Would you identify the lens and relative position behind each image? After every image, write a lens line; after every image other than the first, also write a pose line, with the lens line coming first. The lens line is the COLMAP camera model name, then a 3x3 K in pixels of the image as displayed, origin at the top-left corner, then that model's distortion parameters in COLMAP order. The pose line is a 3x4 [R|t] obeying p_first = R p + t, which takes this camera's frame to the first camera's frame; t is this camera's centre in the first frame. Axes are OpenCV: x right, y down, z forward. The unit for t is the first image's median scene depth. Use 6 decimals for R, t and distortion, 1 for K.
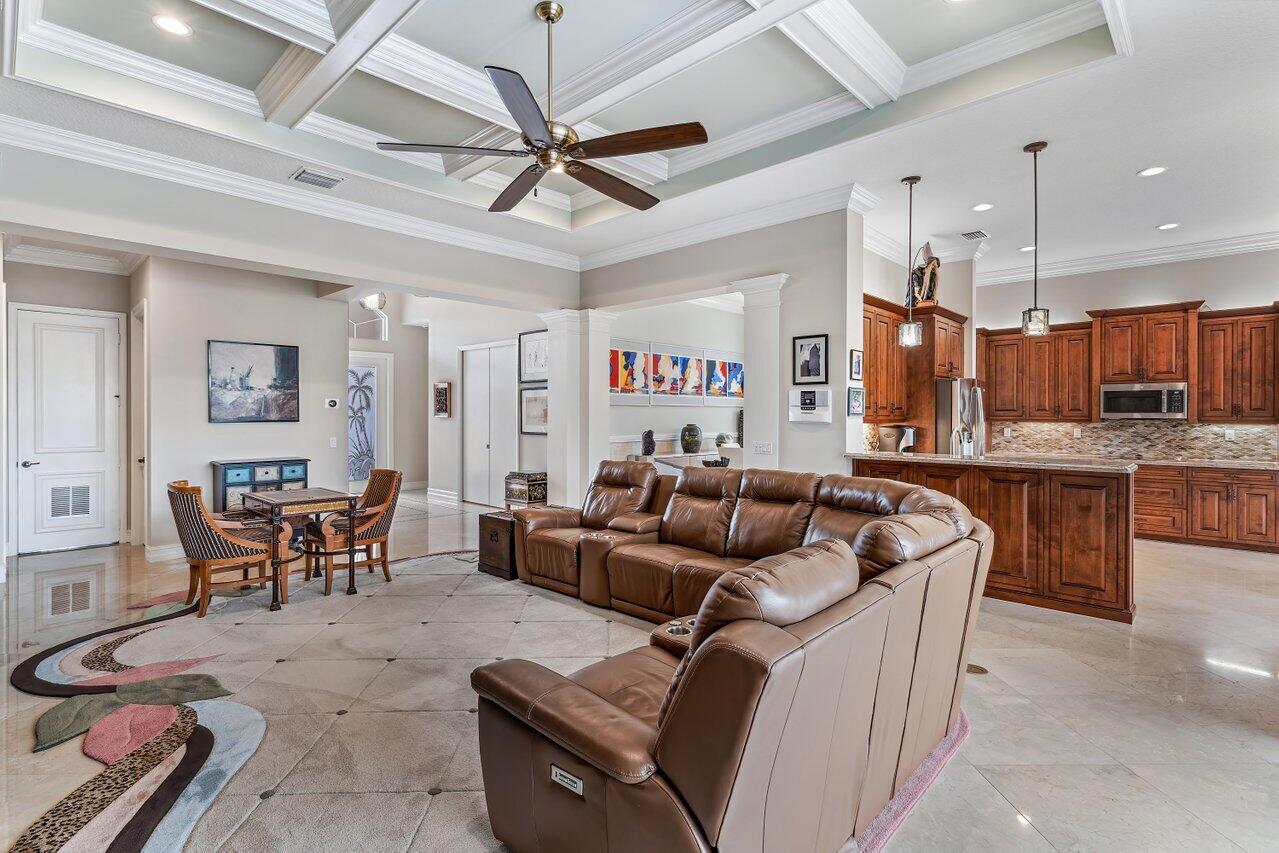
lens RADIAL K [[606.6, 0, 636.7], [0, 606.6, 417.9], [0, 0, 1]] dist [-0.001745, -0.000172]
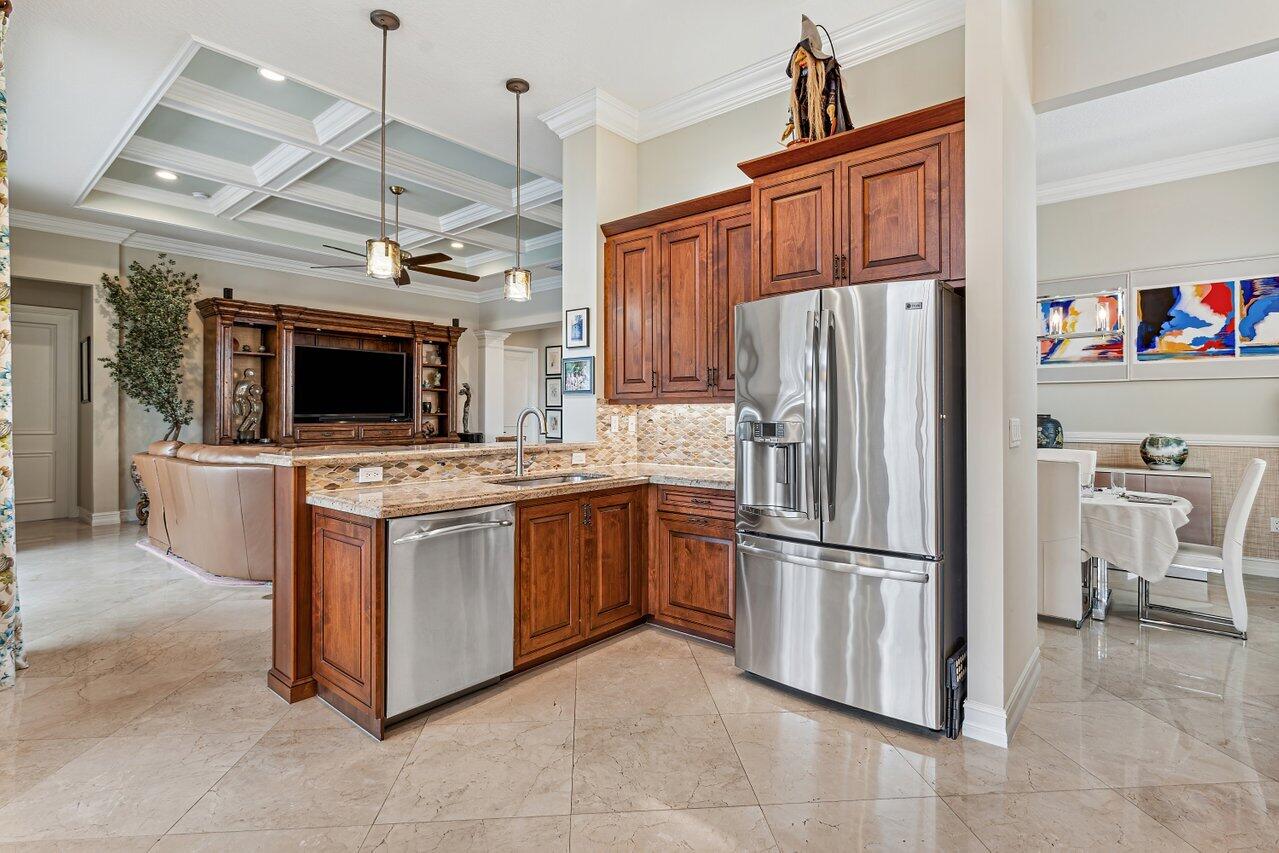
lens RADIAL K [[619.3, 0, 639.4], [0, 619.3, 412.4], [0, 0, 1]] dist [-0.000085, -0.000166]
pose [[0.058956, -0.002999, -0.998256, 0.975122], [-0.006295, 0.999974, -0.003376, 0.019137], [0.998241, 0.006483, 0.058935, 0.870183]]
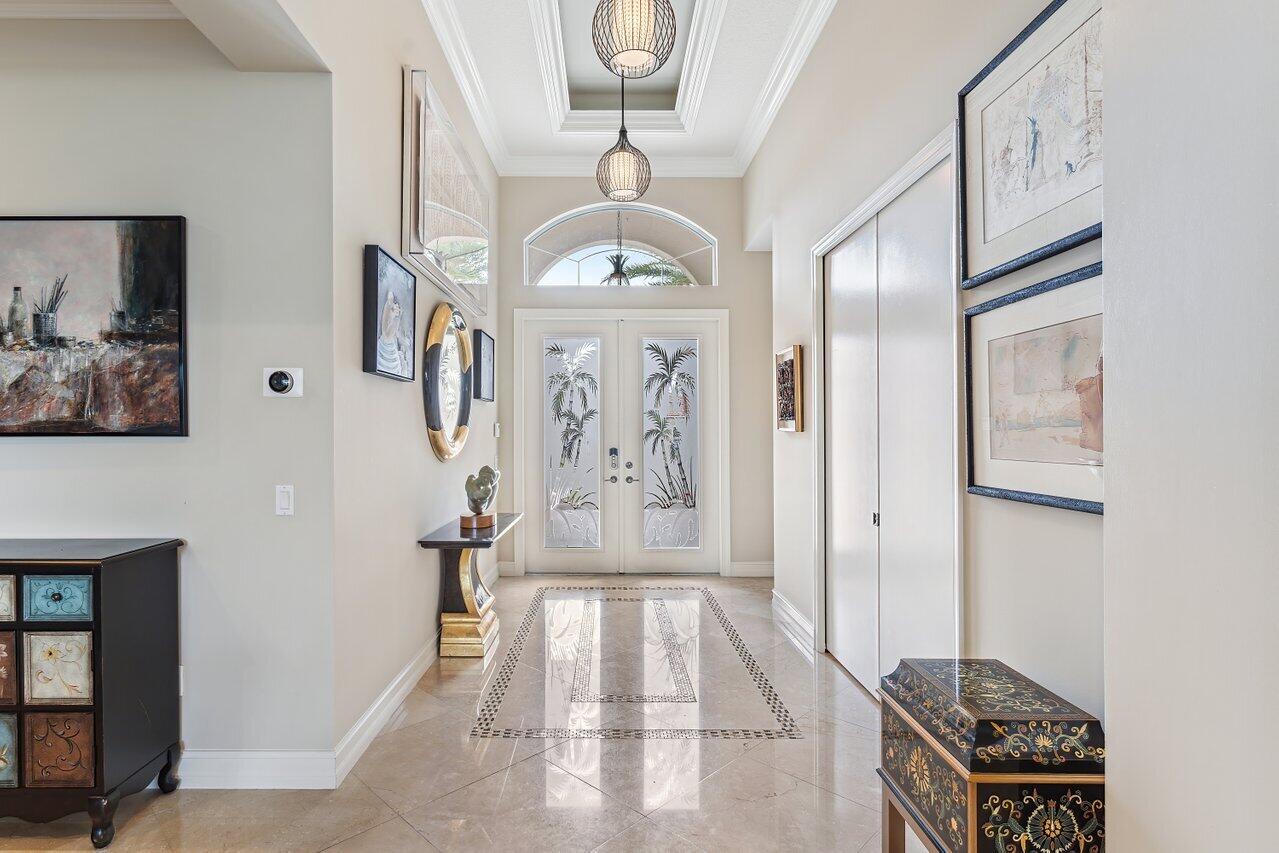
lens RADIAL K [[636.2, 0, 601.5], [0, 636.2, 431.2], [0, 0, 1]] dist [0.001106, 0.000238]
pose [[0.681595, -0.003644, -0.731720, -0.134759], [-0.004933, 0.999942, -0.009574, 0.005687], [0.731713, 0.010135, 0.681538, 0.927520]]
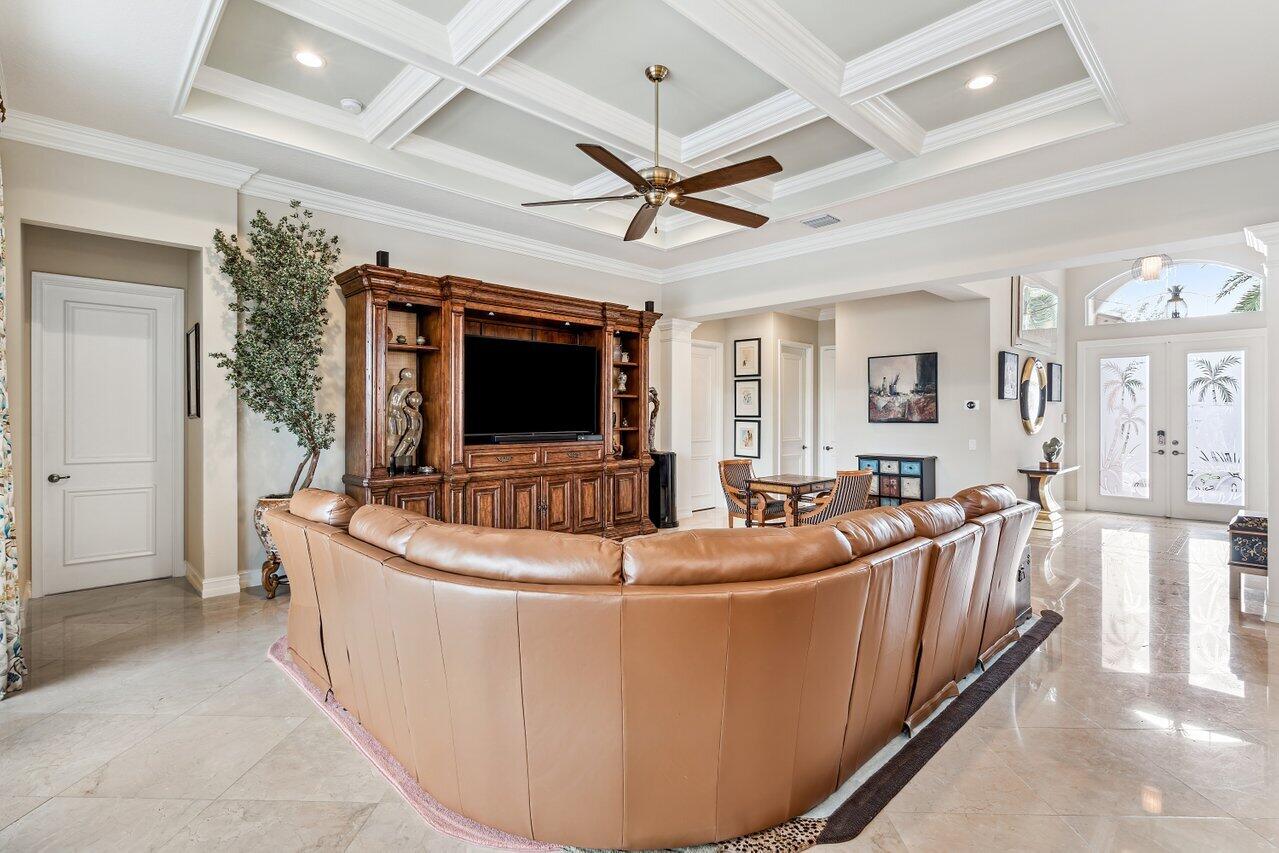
lens RADIAL K [[606.6, 0, 636.7], [0, 606.6, 417.9], [0, 0, 1]] dist [-0.001745, -0.000172]
pose [[-0.043036, 0.001802, -0.999072, 0.526467], [-0.005864, 0.999981, 0.002057, -0.001864], [0.999056, 0.005947, -0.043024, 0.518970]]
